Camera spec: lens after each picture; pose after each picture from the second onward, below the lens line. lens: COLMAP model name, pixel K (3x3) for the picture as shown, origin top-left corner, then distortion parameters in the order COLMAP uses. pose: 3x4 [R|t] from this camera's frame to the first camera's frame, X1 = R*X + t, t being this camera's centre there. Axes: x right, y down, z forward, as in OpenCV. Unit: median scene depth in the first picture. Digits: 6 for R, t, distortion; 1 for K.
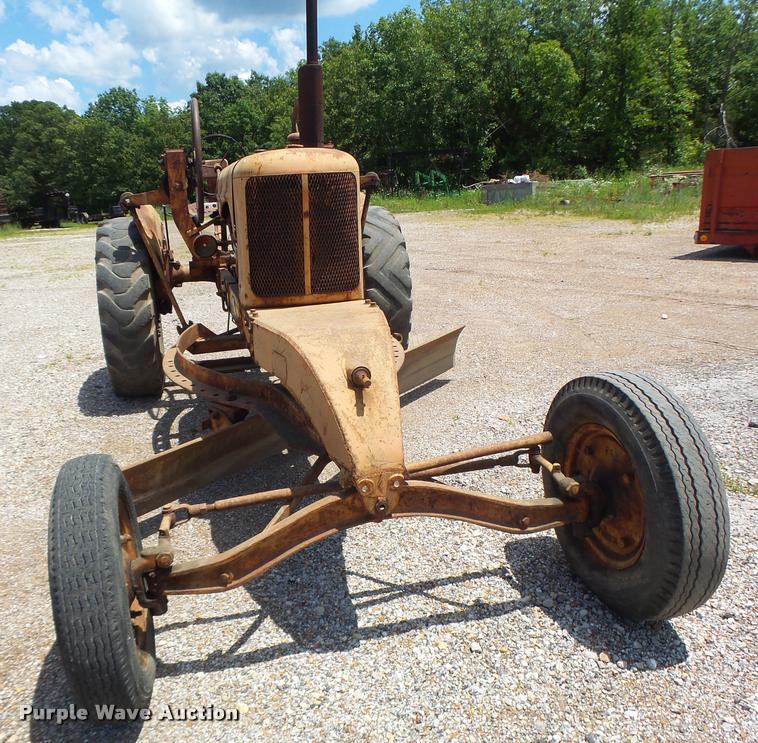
lens RADIAL K [[675.9, 0, 316.8], [0, 675.9, 371.5], [0, 0, 1]] dist [0.000855, 0.003049]
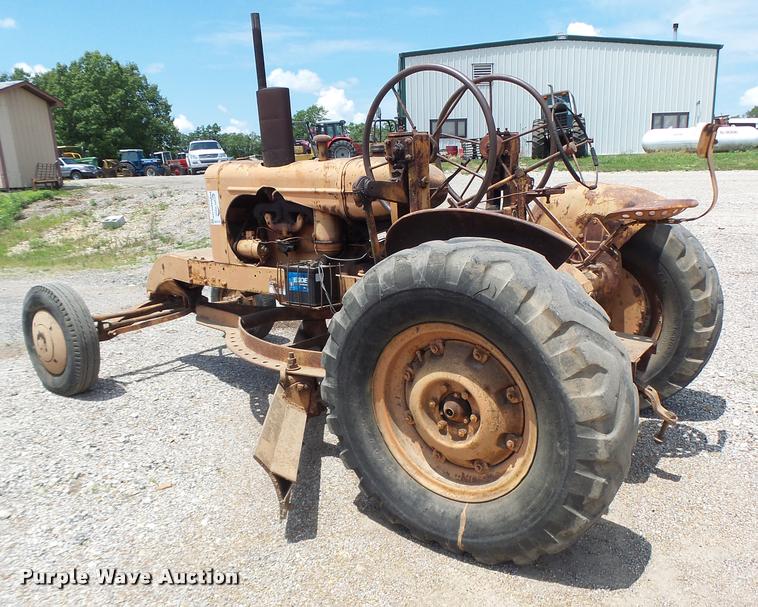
lens RADIAL K [[646.4, 0, 399.9], [0, 646.4, 330.2], [0, 0, 1]] dist [0.003078, -0.003443]
pose [[-0.722010, 0.249615, -0.645286, 0.499658], [-0.117752, 0.874714, 0.470117, -0.473848], [0.681789, 0.415413, -0.602159, 1.497101]]
